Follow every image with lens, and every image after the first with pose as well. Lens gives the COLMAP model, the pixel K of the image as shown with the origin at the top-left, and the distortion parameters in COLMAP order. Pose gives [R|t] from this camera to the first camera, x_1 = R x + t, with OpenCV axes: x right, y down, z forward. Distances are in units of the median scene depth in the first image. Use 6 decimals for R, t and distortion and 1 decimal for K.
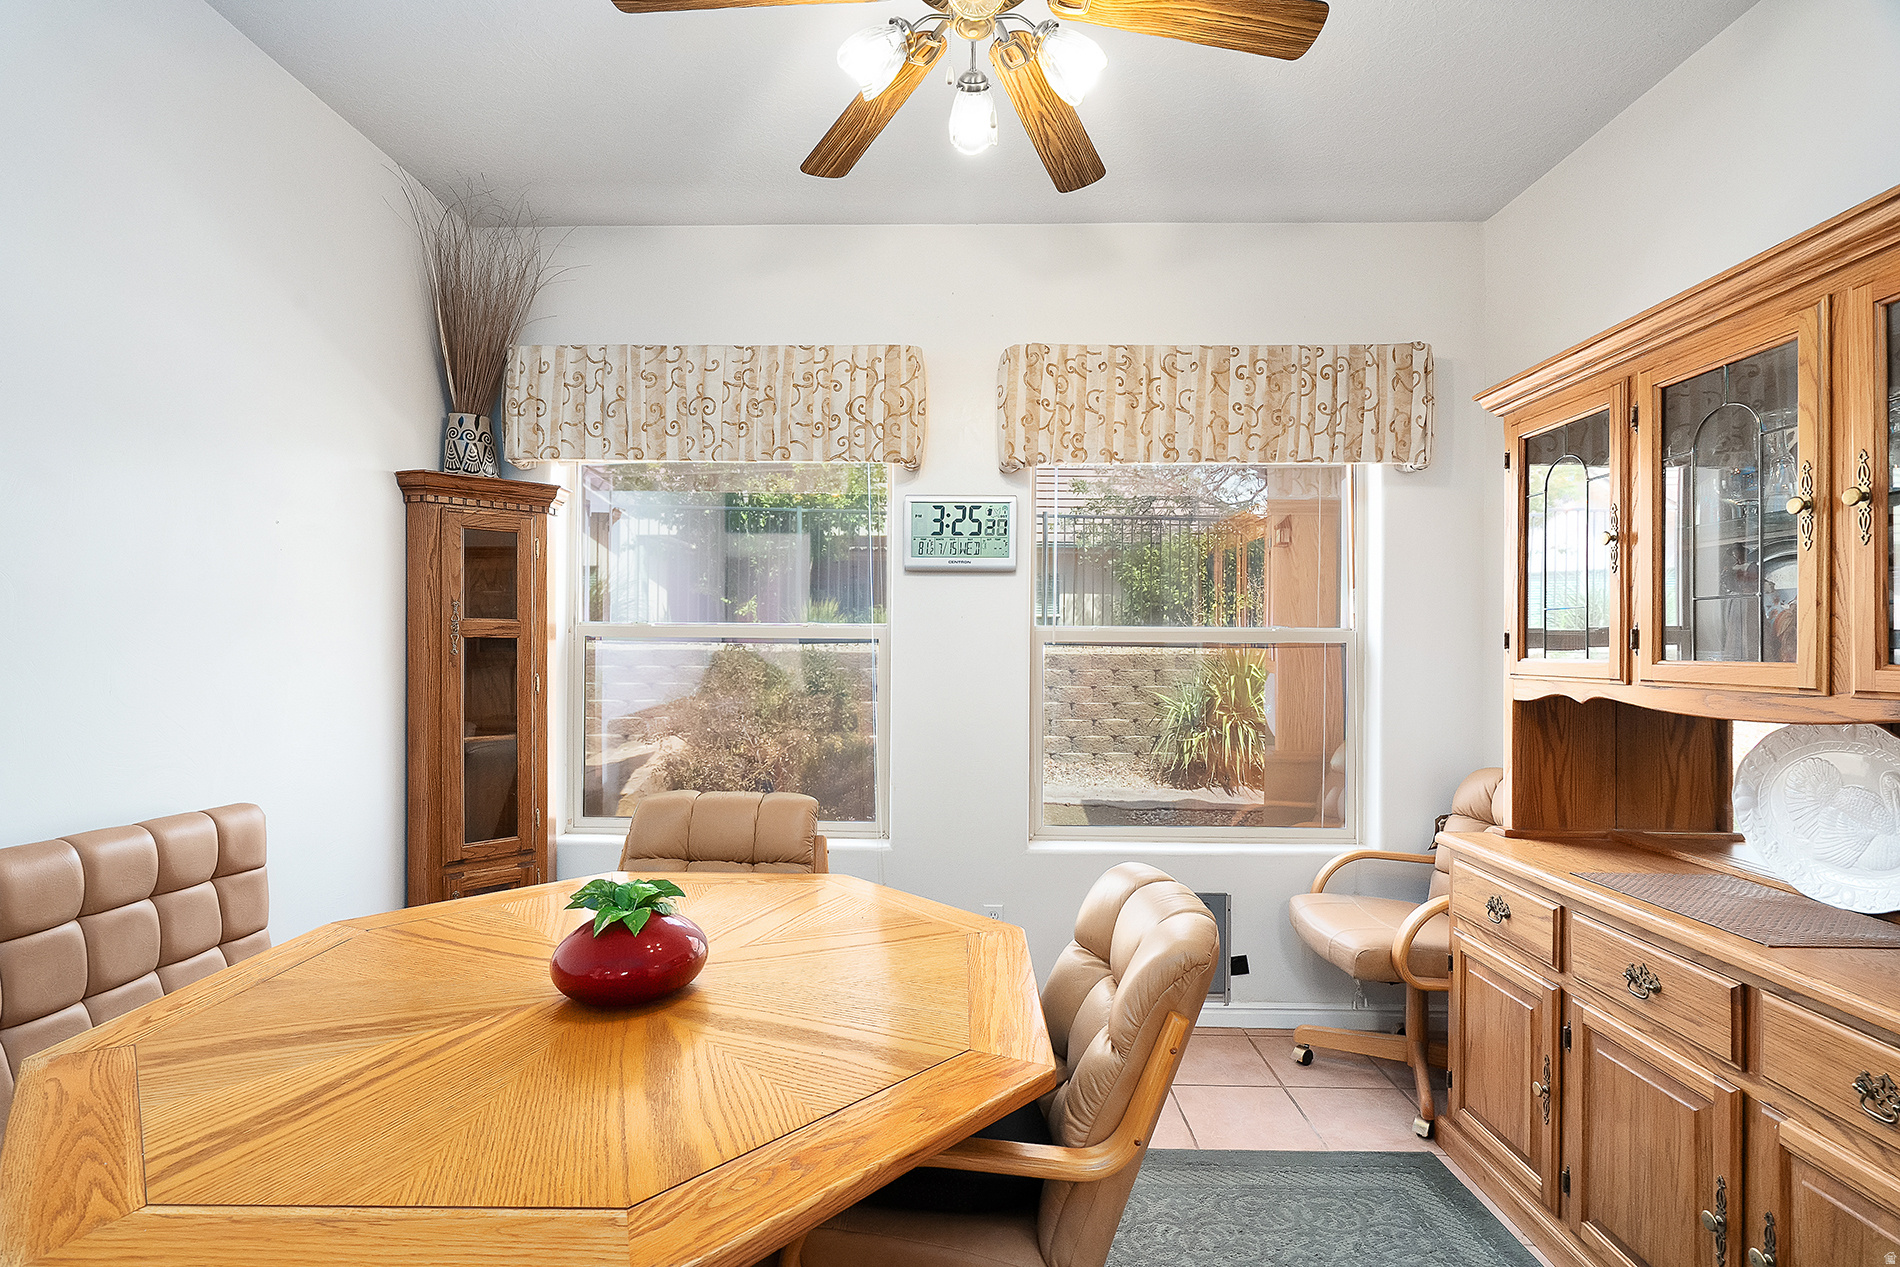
lens RADIAL K [[872.8, 0, 943.8], [0, 872.8, 644.0], [0, 0, 1]] dist [0.000033, 0.000582]
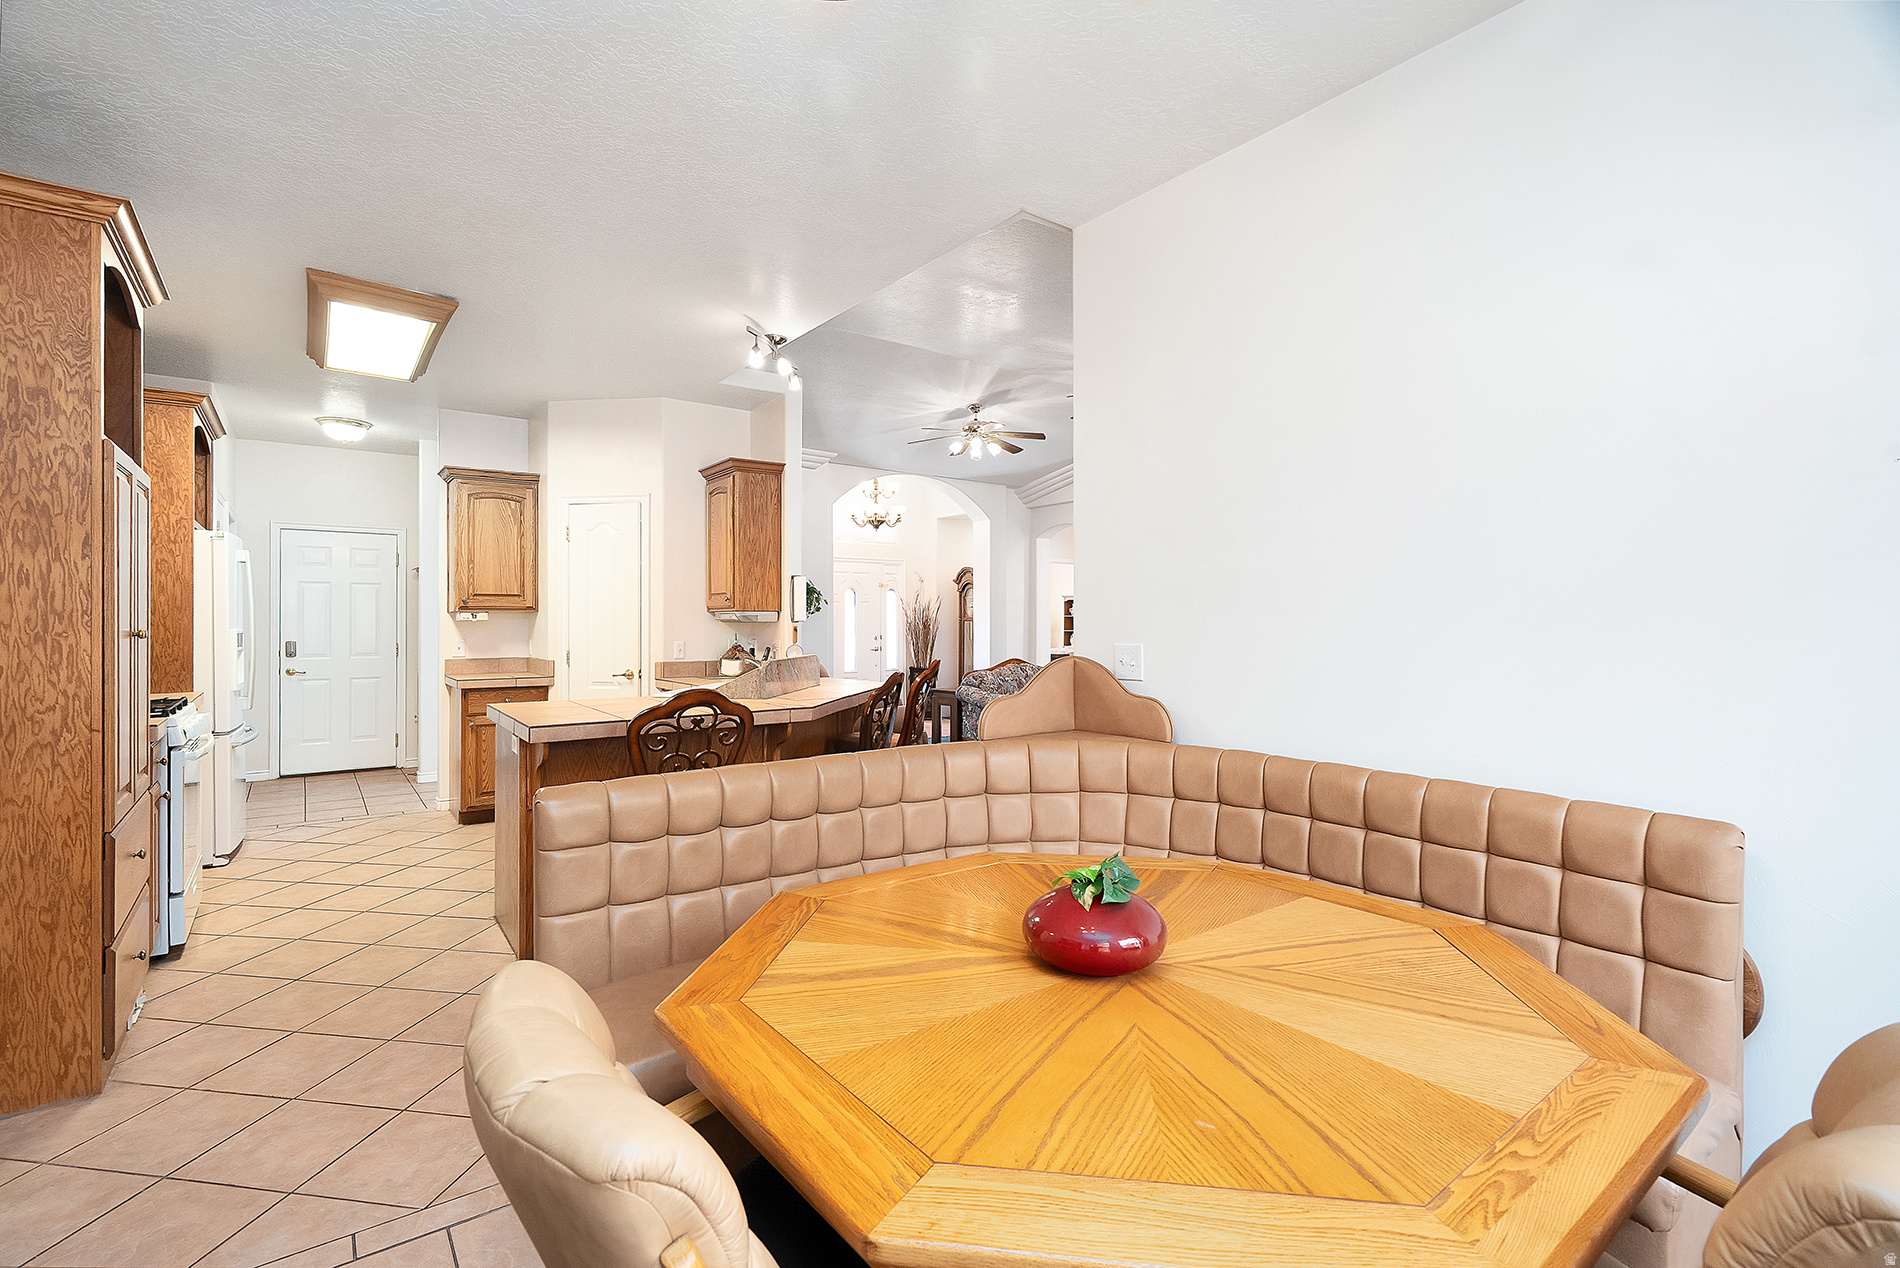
lens RADIAL K [[872.8, 0, 949.8], [0, 872.8, 618.2], [0, 0, 1]] dist [0.000033, 0.000582]
pose [[-0.784491, -0.011141, -0.620040, 0.211225], [-0.003599, 0.999904, -0.013413, 0.000478], [0.620129, -0.008291, -0.784456, 0.846395]]
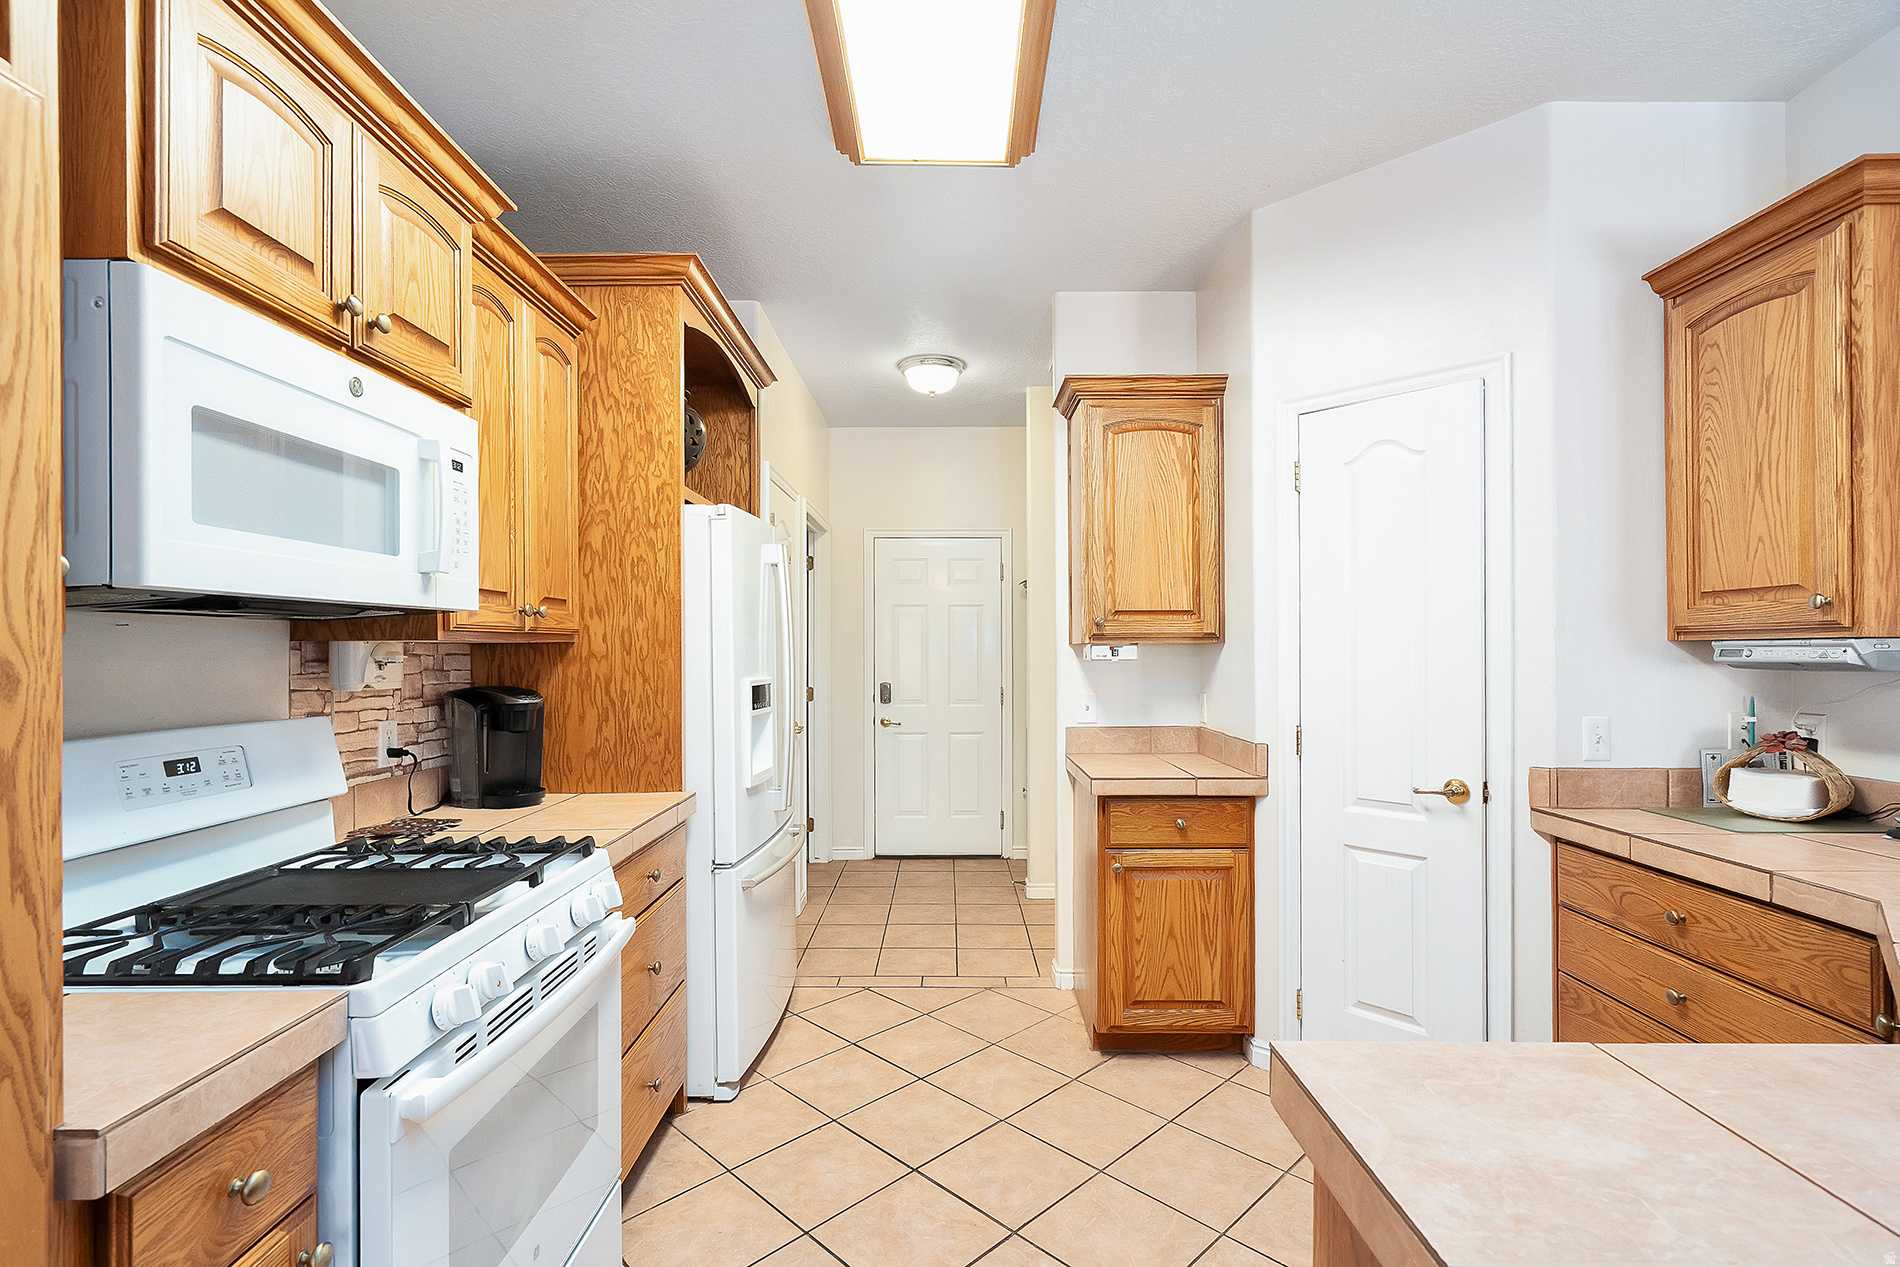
lens RADIAL K [[872.8, 0, 946.5], [0, 872.8, 646.0], [0, 0, 1]] dist [0.000033, 0.000582]
pose [[-0.999589, -0.006317, -0.027959, 0.062452], [-0.006059, 0.999938, -0.009310, -0.023556], [0.028016, -0.009137, -0.999566, -0.338394]]
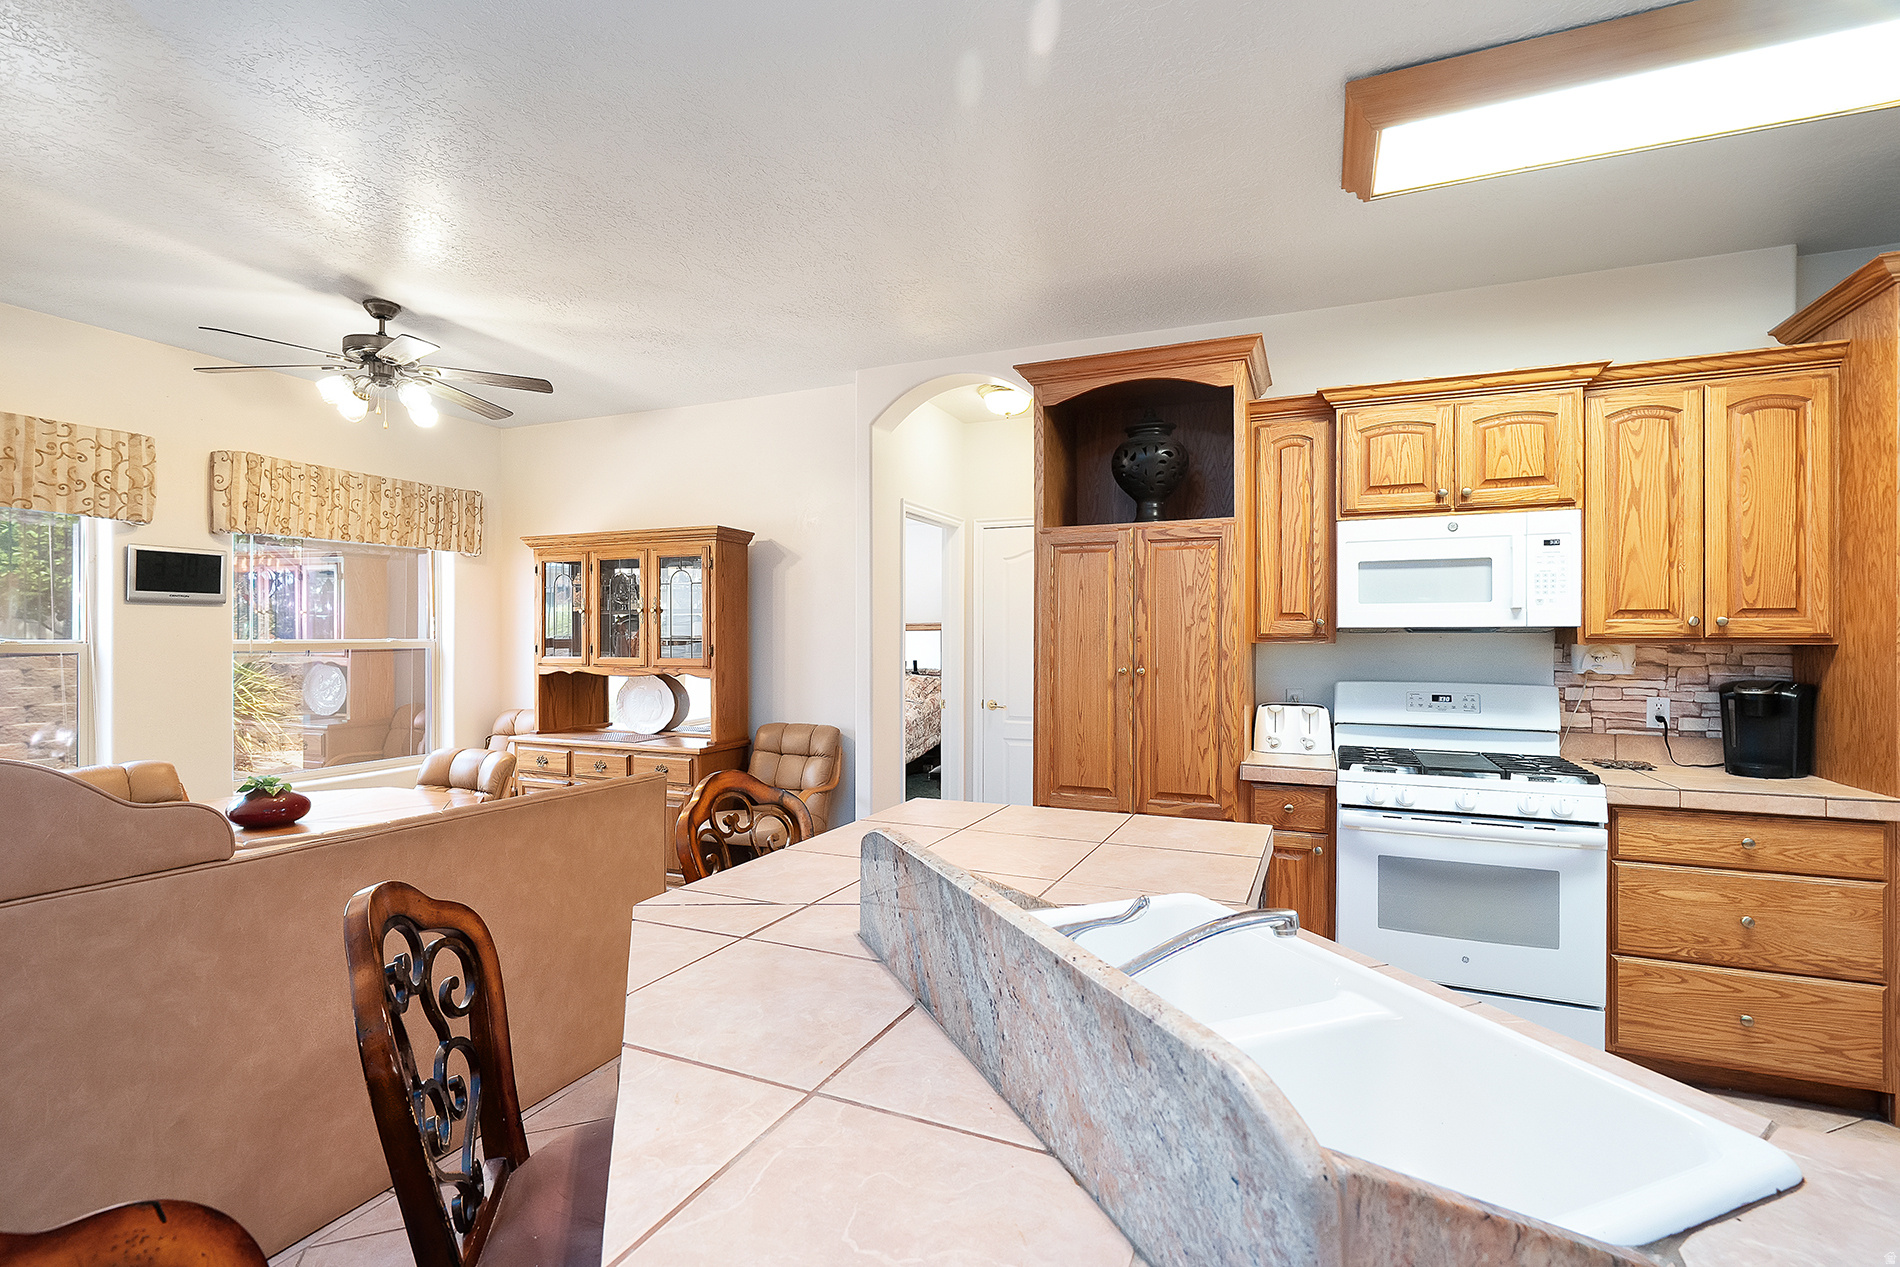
lens RADIAL K [[872.8, 0, 945.1], [0, 872.8, 638.7], [0, 0, 1]] dist [0.000033, 0.000582]
pose [[0.375411, -0.009922, 0.926805, -0.850420], [-0.003173, 0.999923, 0.011990, -0.048269], [-0.926853, -0.007442, 0.375350, -0.675404]]
